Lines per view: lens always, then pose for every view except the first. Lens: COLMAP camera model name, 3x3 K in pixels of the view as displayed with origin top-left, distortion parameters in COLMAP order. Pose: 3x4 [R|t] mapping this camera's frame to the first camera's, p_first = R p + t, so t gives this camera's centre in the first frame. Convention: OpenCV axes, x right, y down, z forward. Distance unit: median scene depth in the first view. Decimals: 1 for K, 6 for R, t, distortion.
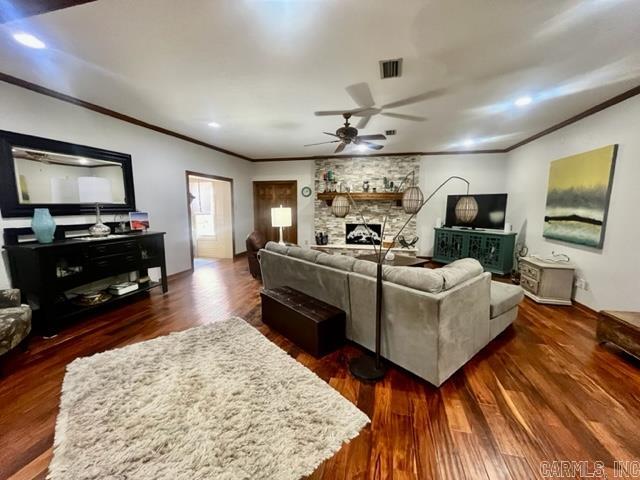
lens RADIAL K [[260.8, 0, 320.7], [0, 260.8, 240.9], [0, 0, 1]] dist [-0.003368, -0.000121]
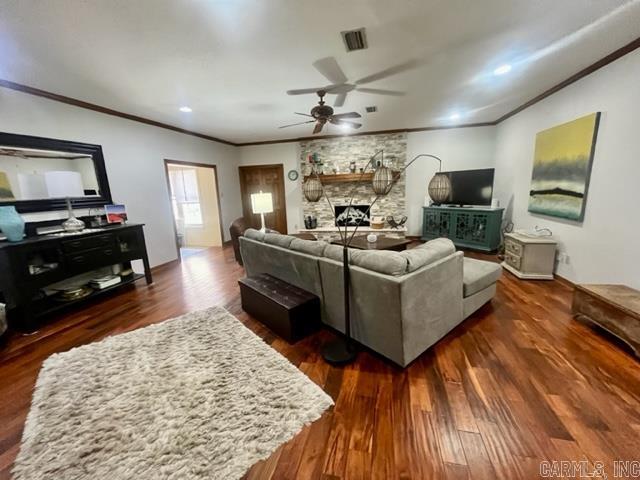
lens RADIAL K [[260.8, 0, 320.5], [0, 260.8, 240.7], [0, 0, 1]] dist [-0.003368, -0.000121]
pose [[0.999042, -0.043717, -0.001891, 0.056691], [0.043747, 0.996891, 0.065536, -0.003951], [-0.000980, -0.065556, 0.997848, 0.008512]]
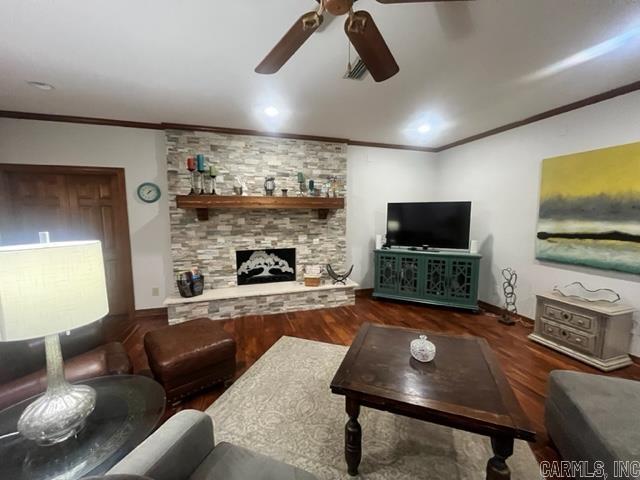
lens RADIAL K [[260.8, 0, 319.4], [0, 260.8, 241.0], [0, 0, 1]] dist [-0.003368, -0.000121]
pose [[0.854351, -0.059795, 0.516246, -0.056169], [0.076365, 0.997020, -0.010898, -0.094677], [-0.514056, 0.048733, 0.856371, 0.594418]]
